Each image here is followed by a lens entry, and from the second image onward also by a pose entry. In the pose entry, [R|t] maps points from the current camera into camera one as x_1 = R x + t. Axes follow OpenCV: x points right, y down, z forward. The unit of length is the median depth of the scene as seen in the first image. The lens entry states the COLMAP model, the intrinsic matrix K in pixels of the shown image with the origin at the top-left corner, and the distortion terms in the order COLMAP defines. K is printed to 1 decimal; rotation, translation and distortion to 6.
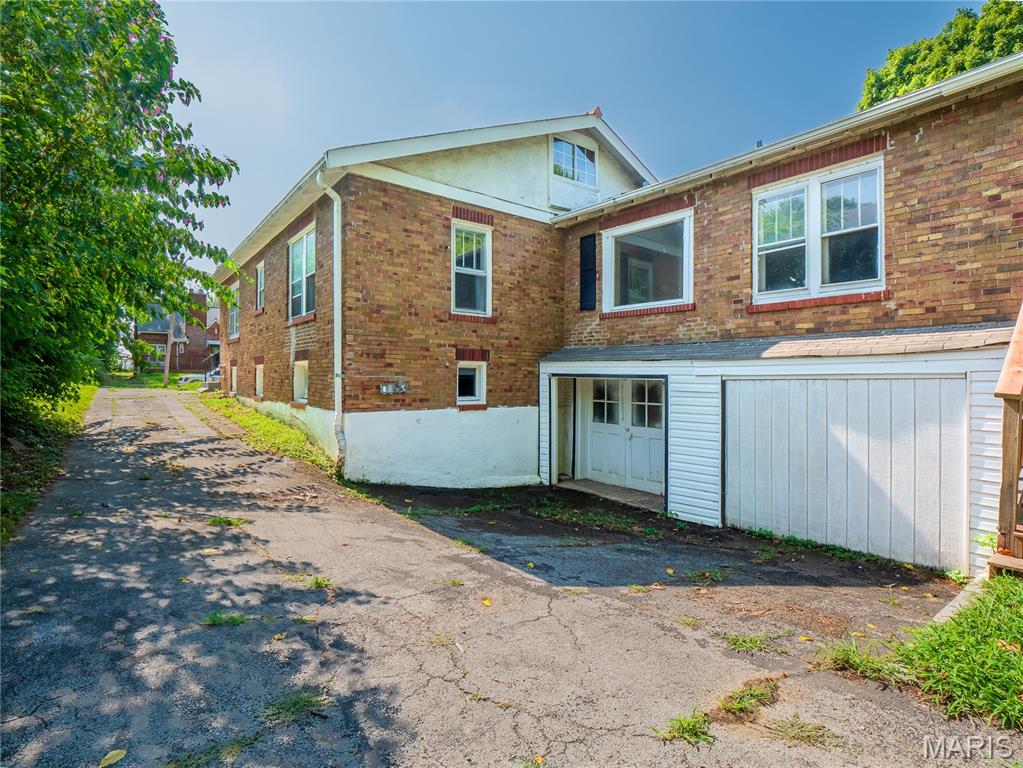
lens RADIAL K [[501.0, 0, 508.8], [0, 501.0, 382.5], [0, 0, 1]] dist [-0.010394, -0.002763]
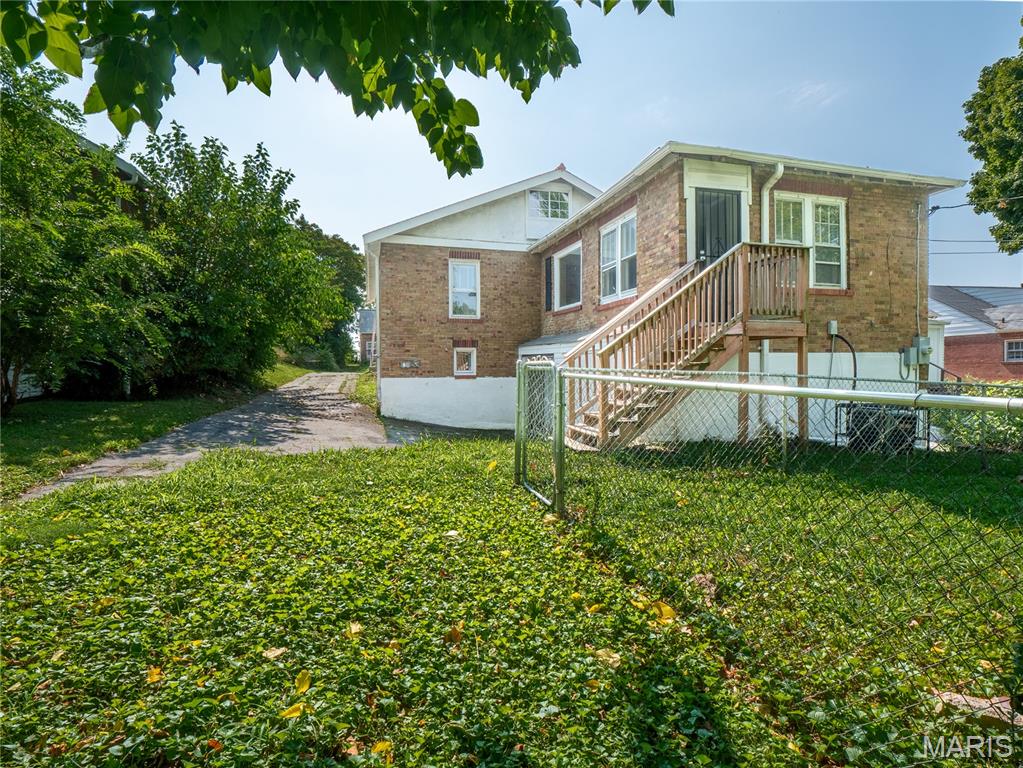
lens RADIAL K [[501.0, 0, 513.0], [0, 501.0, 384.8], [0, 0, 1]] dist [-0.010394, -0.002763]
pose [[0.924441, 0.006581, -0.381268, 0.669500], [0.002716, 0.999712, 0.023840, 0.037334], [0.381315, -0.023074, 0.924157, -0.403808]]
